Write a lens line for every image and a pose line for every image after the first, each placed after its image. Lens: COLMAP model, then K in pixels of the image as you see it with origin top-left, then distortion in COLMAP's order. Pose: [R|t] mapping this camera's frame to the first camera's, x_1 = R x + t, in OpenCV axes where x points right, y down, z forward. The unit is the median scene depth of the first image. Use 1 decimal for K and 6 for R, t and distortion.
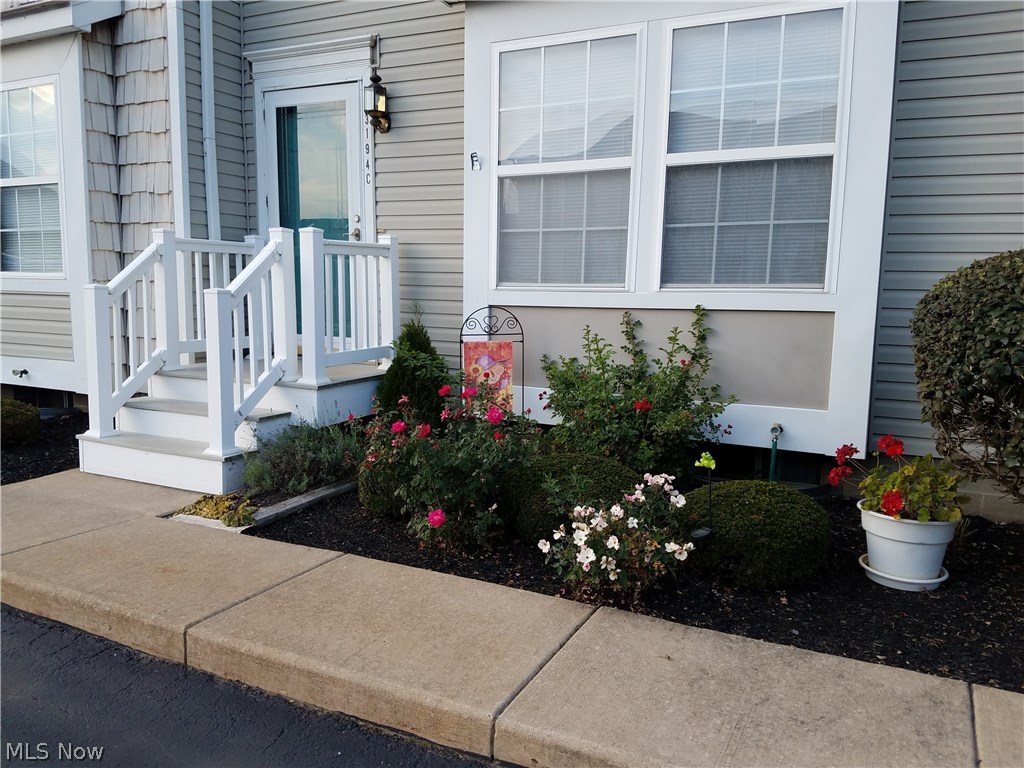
lens RADIAL K [[792.7, 0, 501.9], [0, 792.7, 394.4], [0, 0, 1]] dist [0.160756, -0.237758]
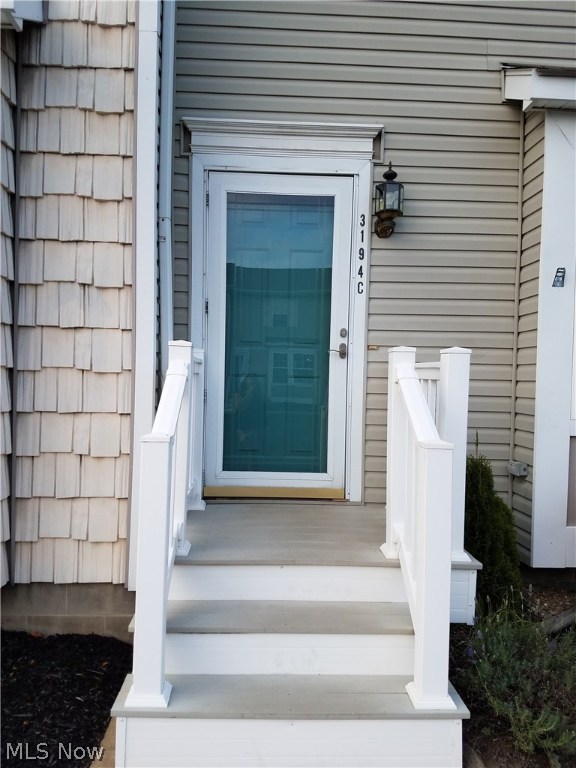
lens RADIAL K [[594.5, 0, 276.2], [0, 594.5, 393.9], [0, 0, 1]] dist [0.160756, -0.237758]
pose [[0.868348, -0.007271, 0.495902, -0.686509], [0.060958, 0.993876, -0.092169, -0.127774], [-0.492195, 0.110264, 0.863473, 0.625941]]
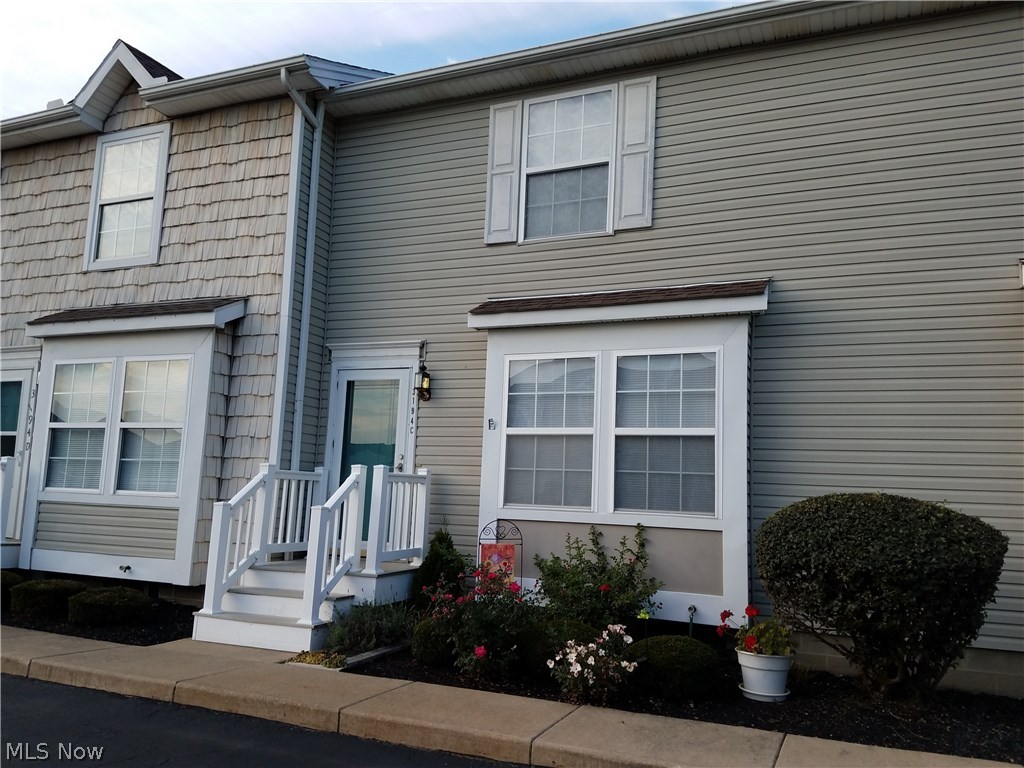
lens RADIAL K [[792.7, 0, 523.4], [0, 792.7, 403.8], [0, 0, 1]] dist [0.160756, -0.237758]
pose [[0.996248, 0.034380, 0.079425, -0.100473], [-0.012573, 0.965470, -0.260209, 0.066105], [-0.085628, 0.258234, 0.962280, -0.493166]]
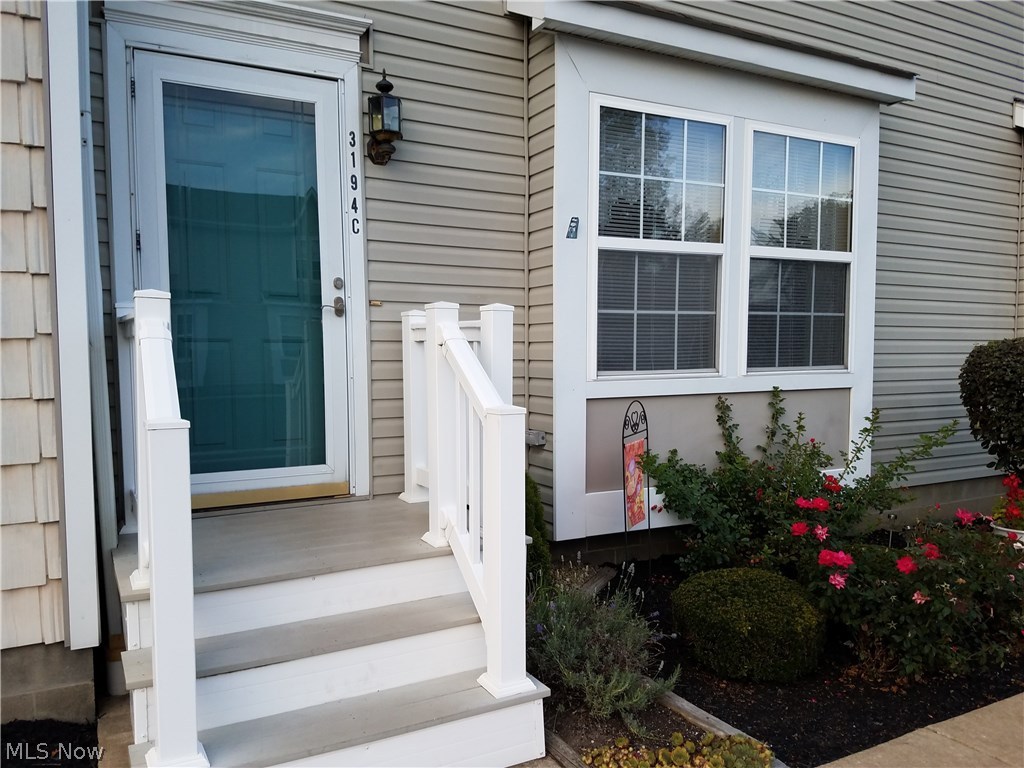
lens RADIAL K [[792.7, 0, 508.2], [0, 792.7, 408.1], [0, 0, 1]] dist [0.160756, -0.237758]
pose [[0.558857, -0.076251, 0.825751, -0.810722], [0.130673, 0.991421, 0.003112, -0.127197], [-0.818904, 0.106164, 0.564026, 0.656010]]
